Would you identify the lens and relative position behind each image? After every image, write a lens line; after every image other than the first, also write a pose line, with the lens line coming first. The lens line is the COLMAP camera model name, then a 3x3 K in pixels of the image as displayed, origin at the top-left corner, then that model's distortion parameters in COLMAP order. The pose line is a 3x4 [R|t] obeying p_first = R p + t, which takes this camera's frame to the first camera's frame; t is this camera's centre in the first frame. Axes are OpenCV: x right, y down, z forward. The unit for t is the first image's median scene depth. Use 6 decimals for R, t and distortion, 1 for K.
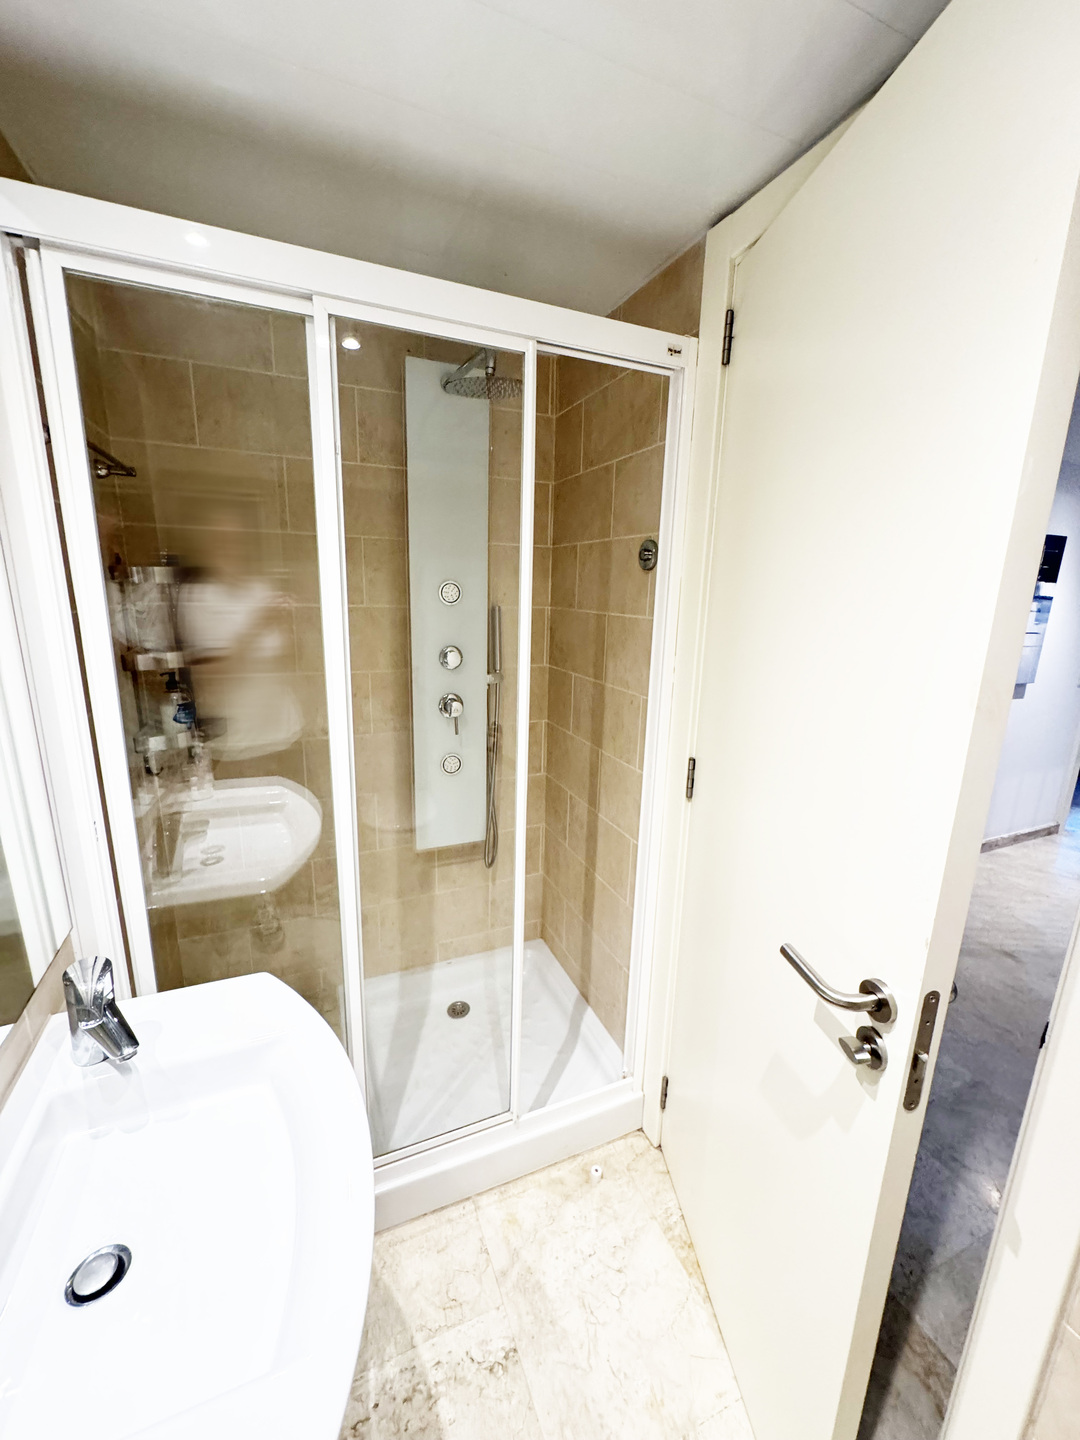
lens RADIAL K [[579.7, 0, 542.9], [0, 579.7, 724.0], [0, 0, 1]] dist [-0.002836, 0.000378]
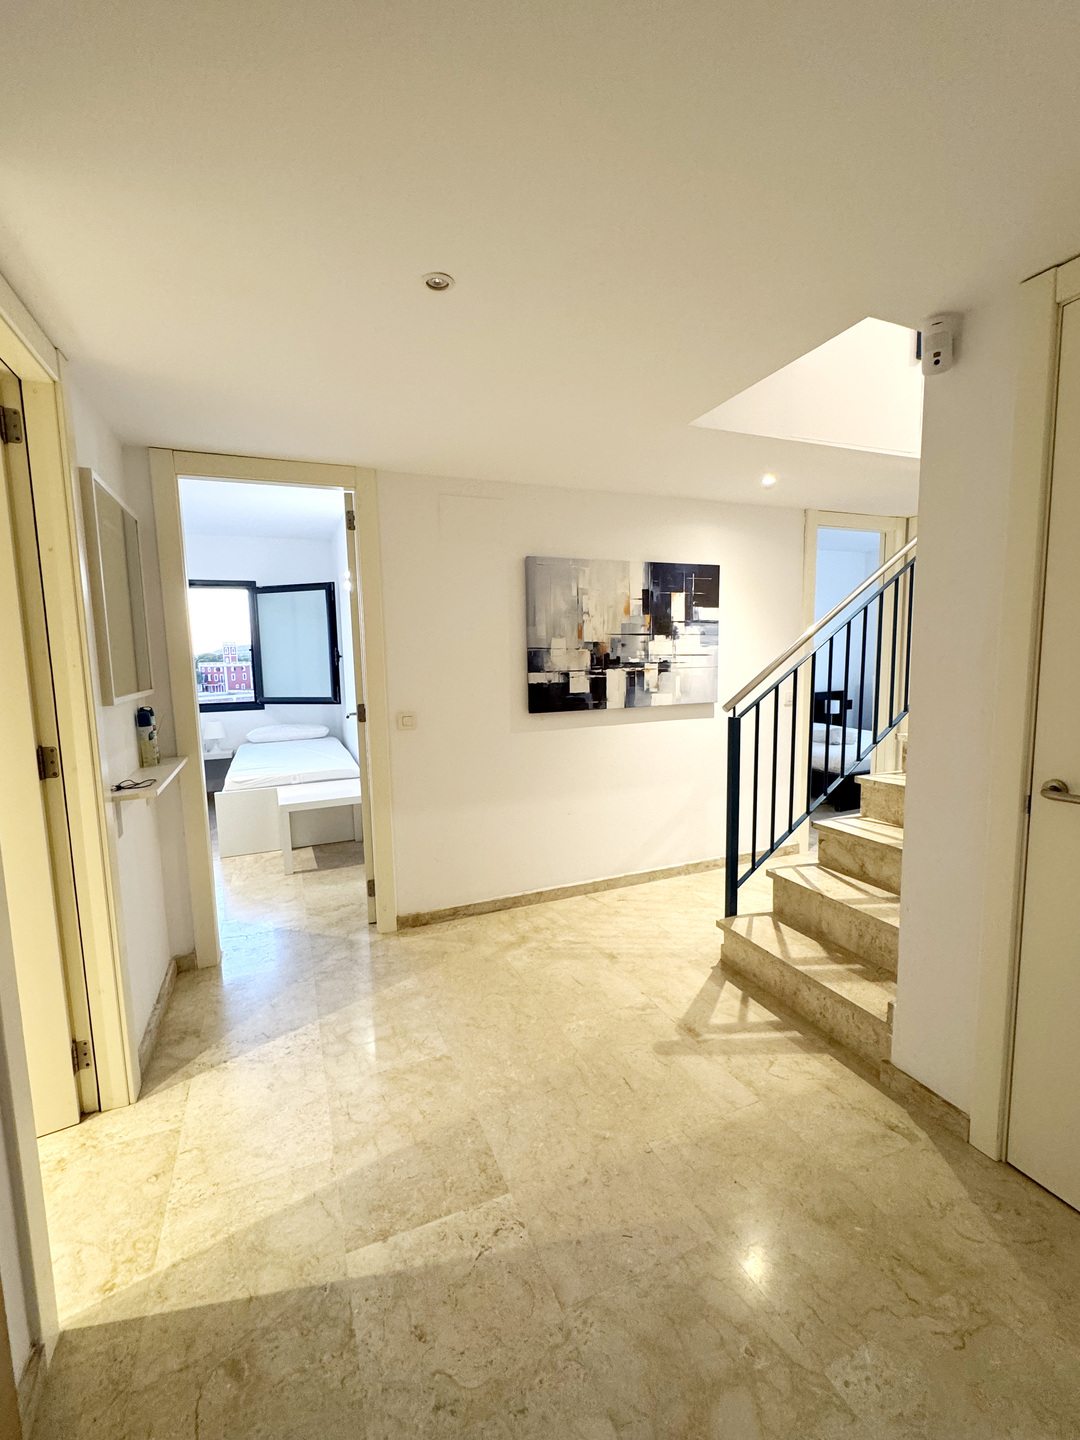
lens RADIAL K [[630.1, 0, 541.8], [0, 630.1, 722.9], [0, 0, 1]] dist [-0.003963, 0.000088]
pose [[0.998614, -0.050695, -0.014118, 0.567619], [0.048872, 0.992901, -0.108437, 0.077665], [0.019515, 0.107597, 0.994003, -0.138757]]
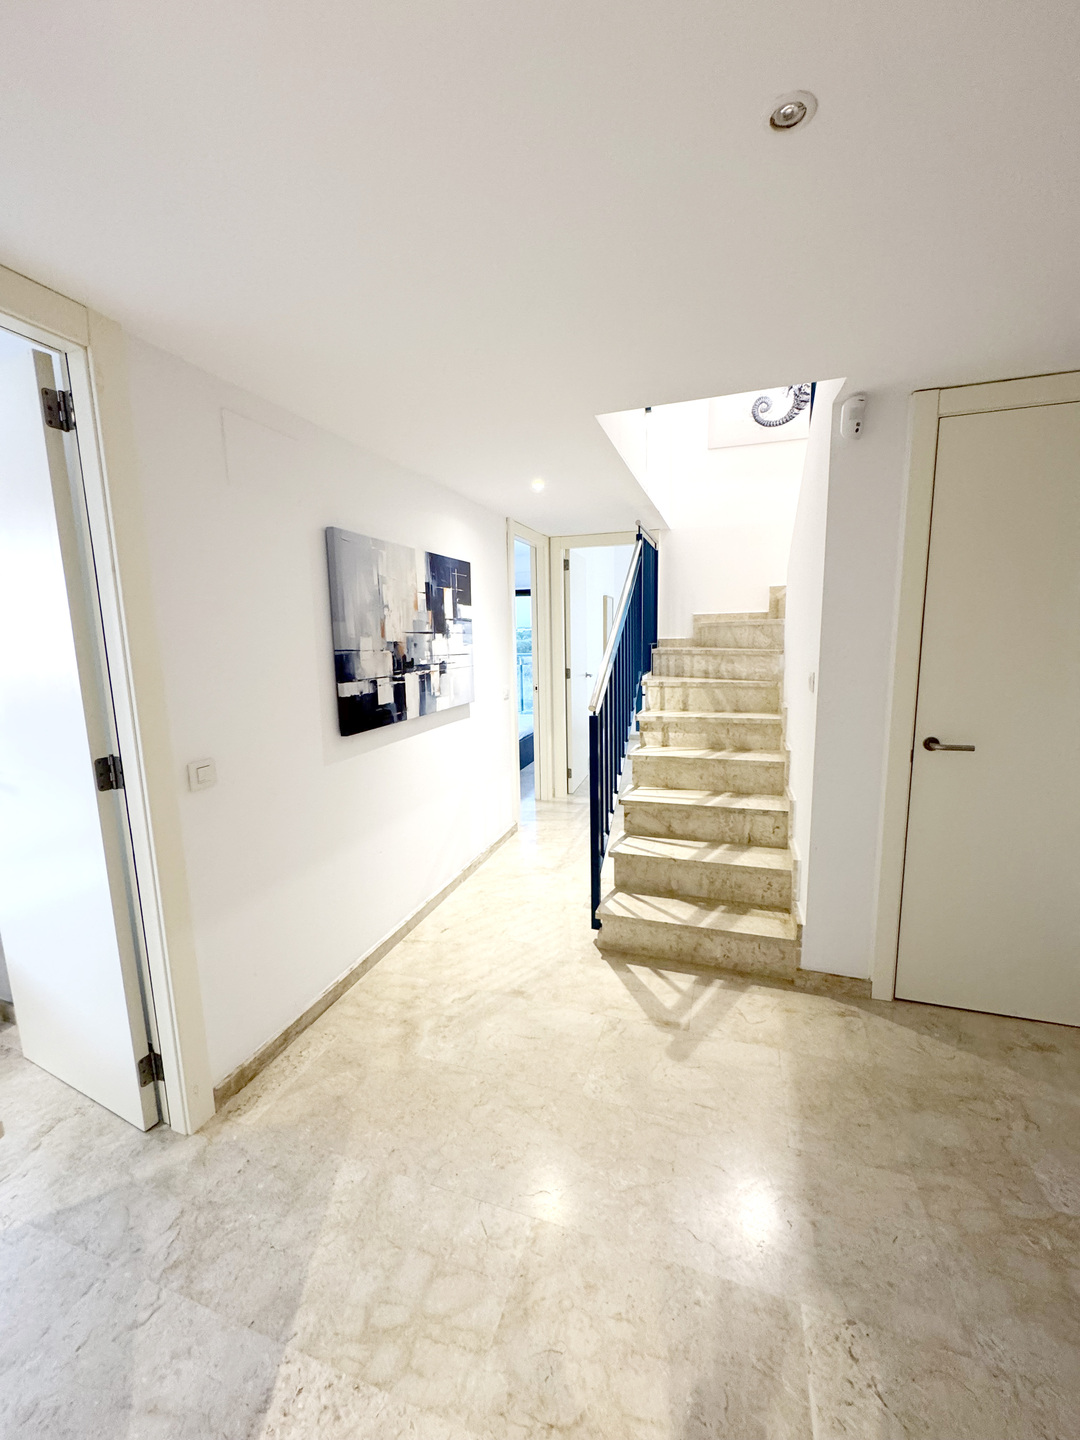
lens RADIAL K [[579.7, 0, 541.5], [0, 579.7, 721.1], [0, 0, 1]] dist [-0.002836, 0.000378]
pose [[0.662885, -0.156936, 0.732089, 0.167349], [0.204157, 0.978621, 0.024927, -0.038289], [-0.720350, 0.132938, 0.680752, 0.217019]]
